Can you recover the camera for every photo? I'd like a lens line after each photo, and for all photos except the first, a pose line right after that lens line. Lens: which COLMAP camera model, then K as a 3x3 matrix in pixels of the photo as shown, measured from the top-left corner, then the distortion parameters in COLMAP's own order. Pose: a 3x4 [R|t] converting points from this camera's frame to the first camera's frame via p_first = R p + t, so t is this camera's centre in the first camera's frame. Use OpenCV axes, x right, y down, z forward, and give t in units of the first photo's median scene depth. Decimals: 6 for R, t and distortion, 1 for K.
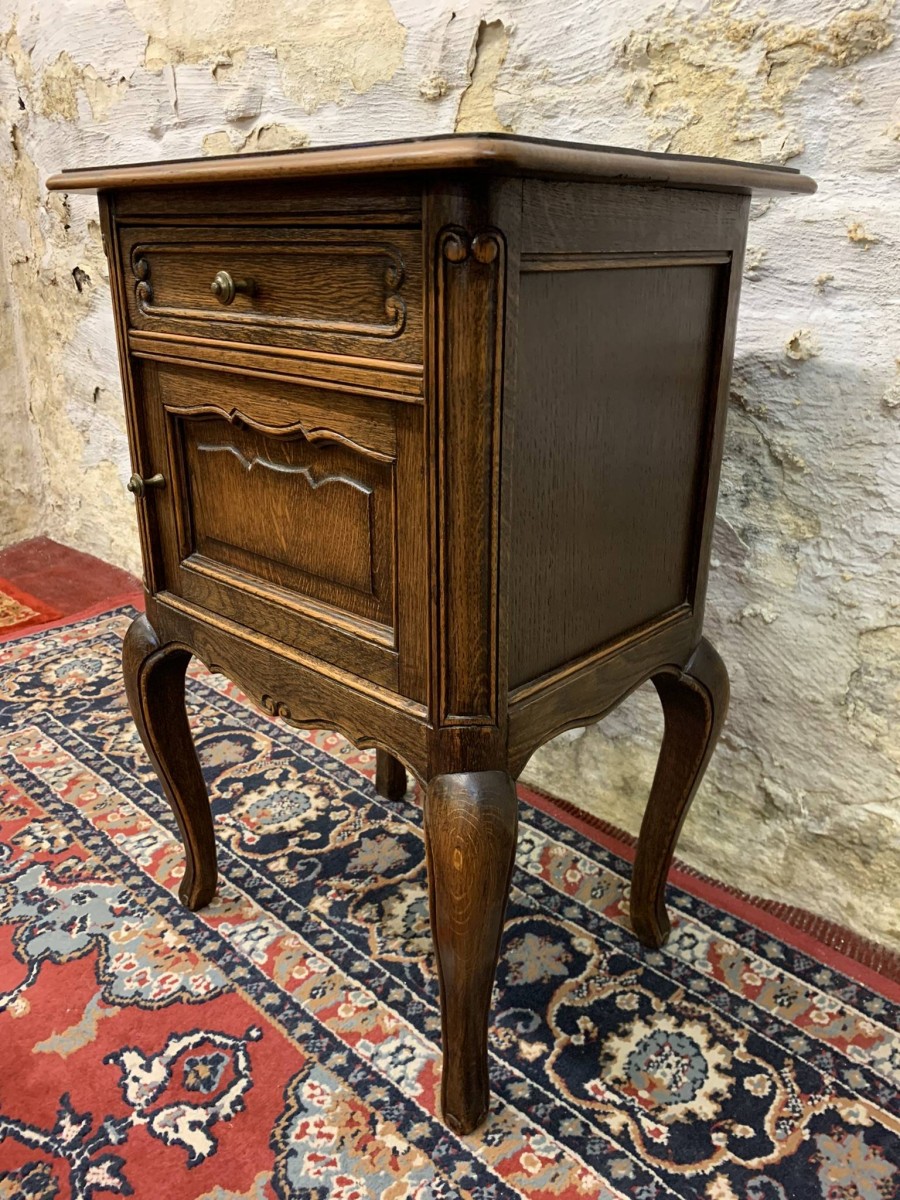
lens RADIAL K [[920.8, 0, 459.7], [0, 920.8, 610.4], [0, 0, 1]] dist [0.001136, 0.000222]
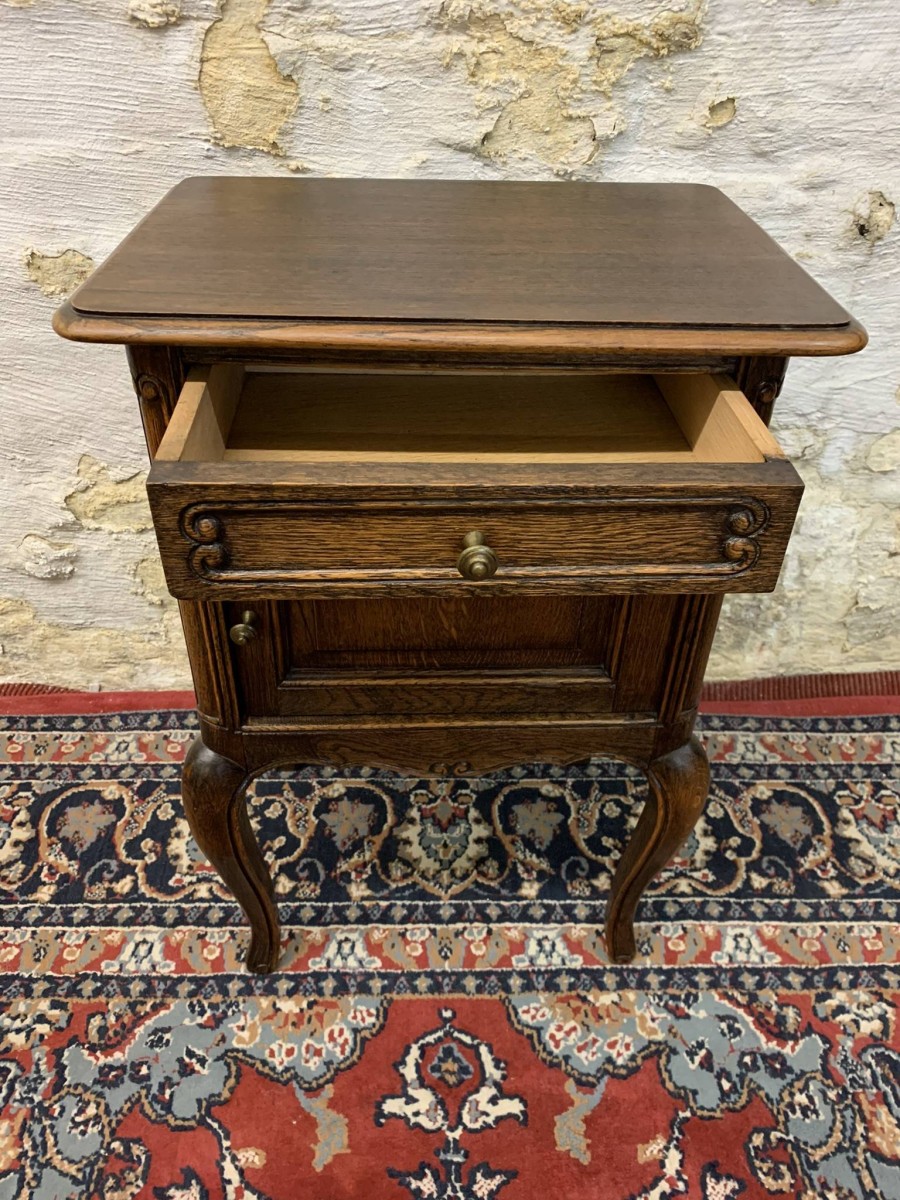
lens RADIAL K [[920.8, 0, 448.3], [0, 920.8, 605.8], [0, 0, 1]] dist [0.001136, 0.000222]
pose [[0.704921, -0.420976, 0.570846, -0.678214], [0.247427, 0.900211, 0.358330, -0.415537], [-0.664730, -0.111352, 0.738739, 0.217494]]
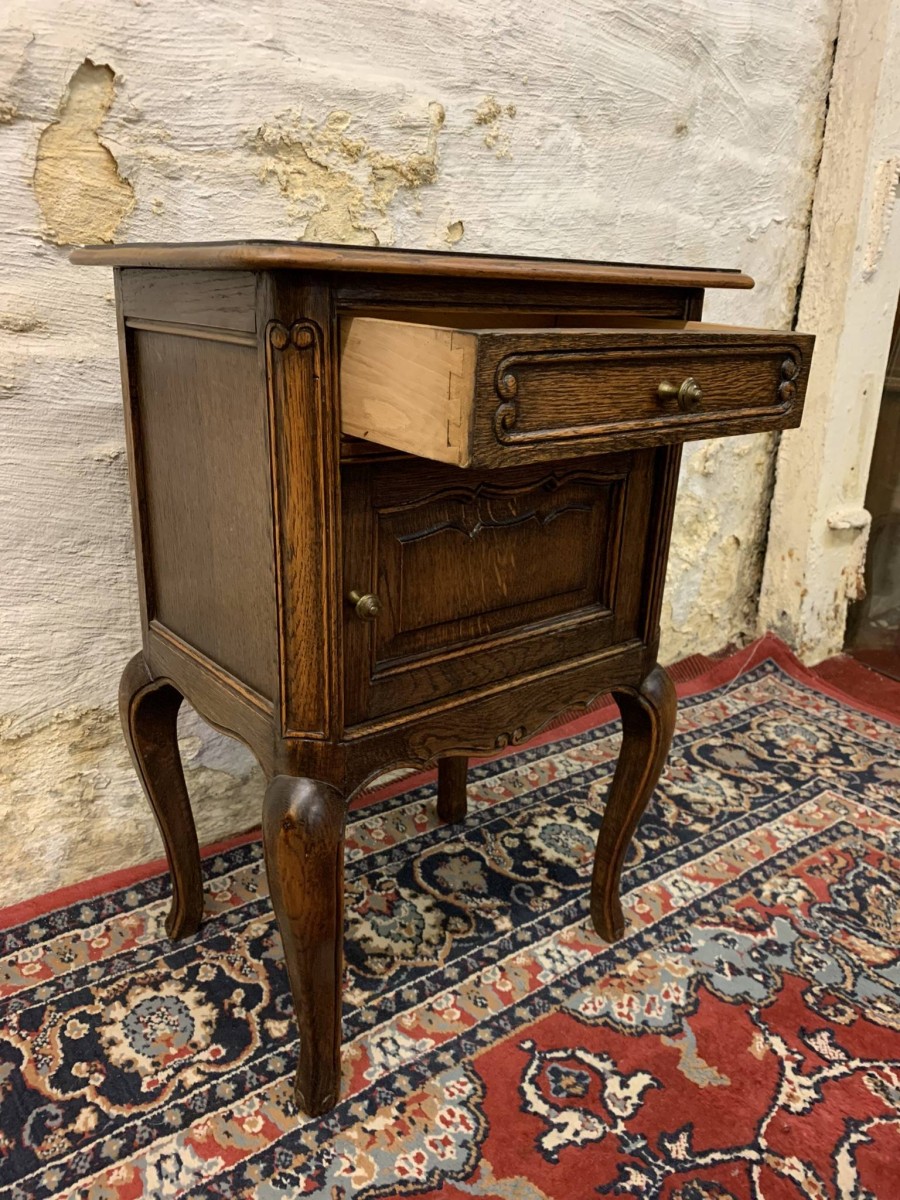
lens RADIAL K [[920.8, 0, 451.8], [0, 920.8, 604.1], [0, 0, 1]] dist [0.001136, 0.000222]
pose [[0.151013, -0.330548, 0.931629, -1.095982], [0.333687, 0.904166, 0.266715, -0.330663], [-0.930510, 0.270595, 0.246840, 0.695484]]
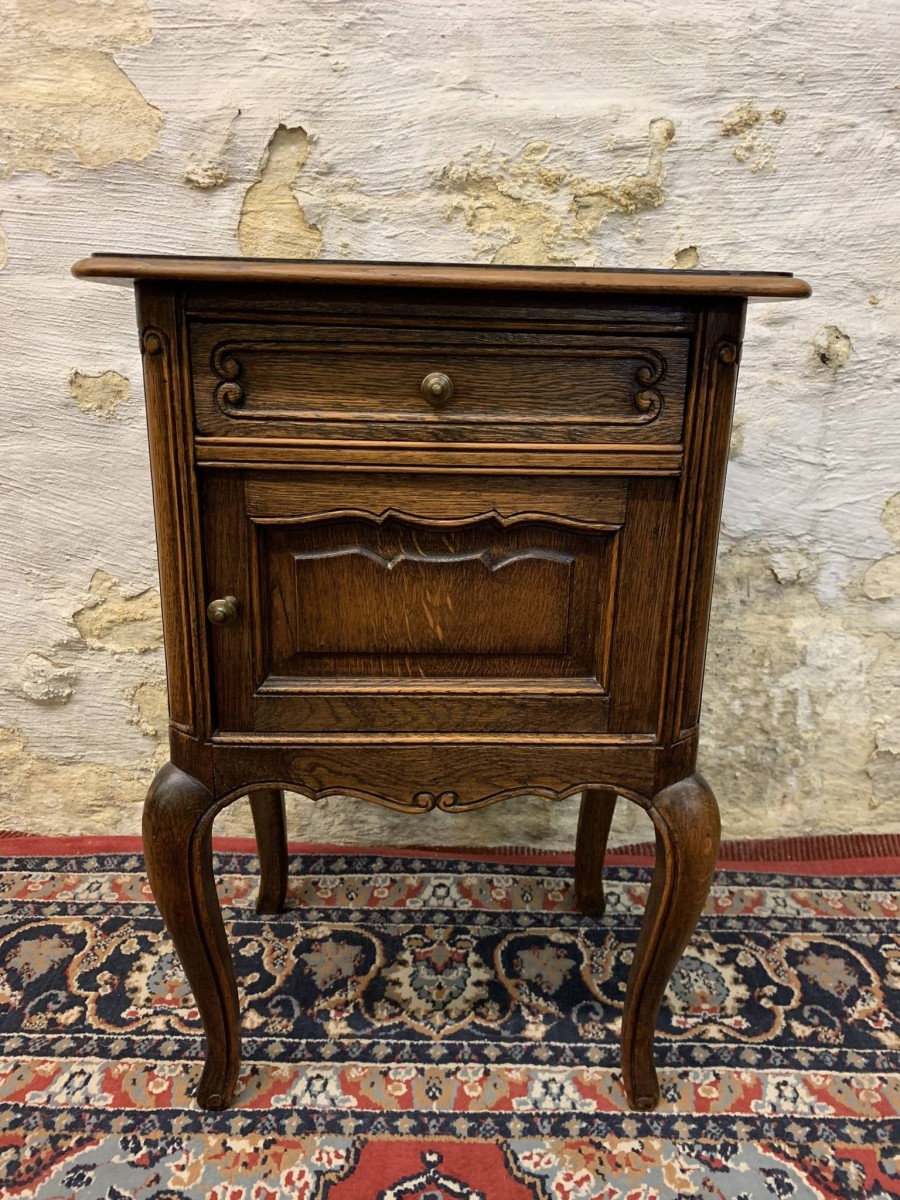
lens RADIAL K [[920.8, 0, 463.9], [0, 920.8, 608.9], [0, 0, 1]] dist [0.001136, 0.000222]
pose [[0.717231, -0.195653, 0.668804, -0.738039], [0.241415, 0.970102, 0.024899, -0.102677], [-0.653680, 0.143601, 0.743022, 0.204032]]
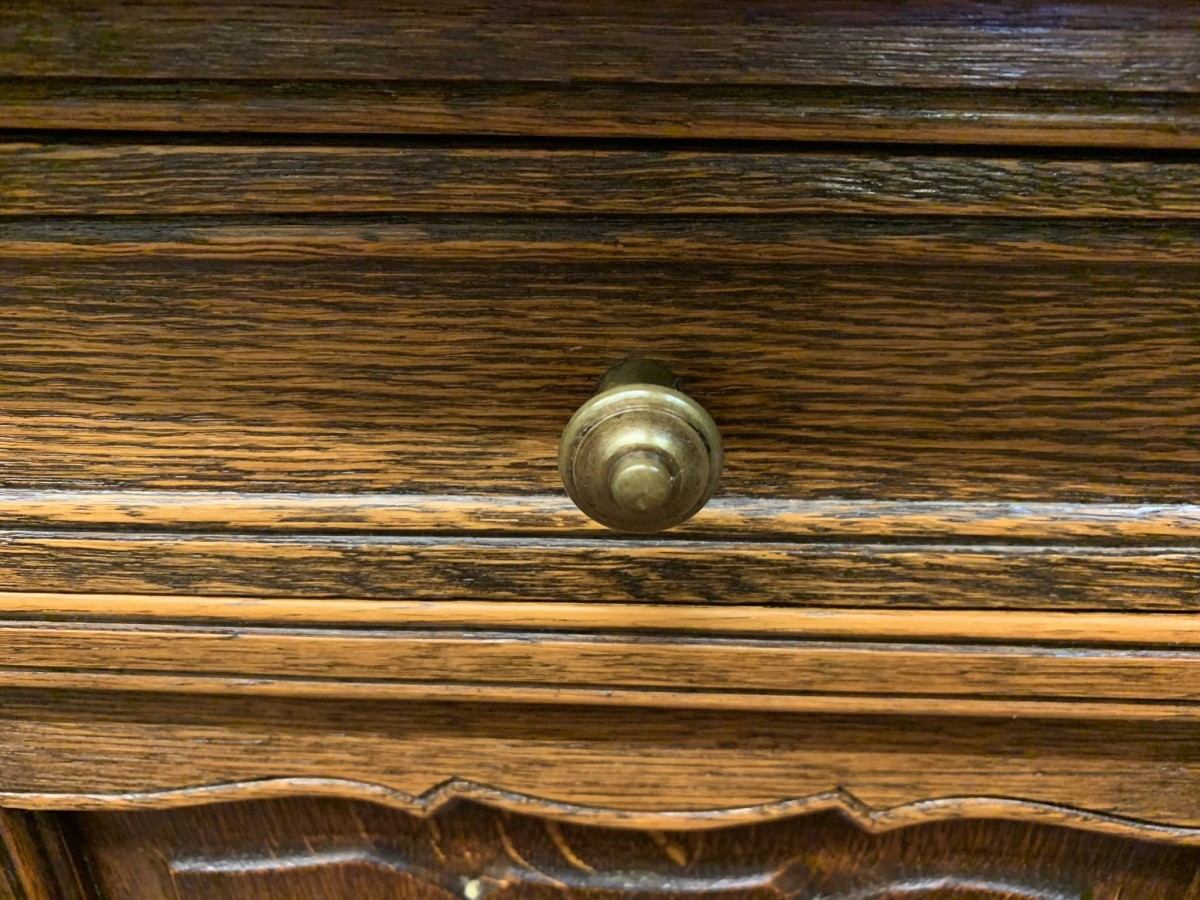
lens RADIAL K [[920.8, 0, 567.0], [0, 920.8, 421.5], [0, 0, 1]] dist [0.001136, 0.000222]
pose [[0.761803, -0.300675, 0.573804, -0.293132], [0.252474, 0.953525, 0.164457, -0.304674], [-0.596585, 0.019587, 0.802311, 0.653079]]
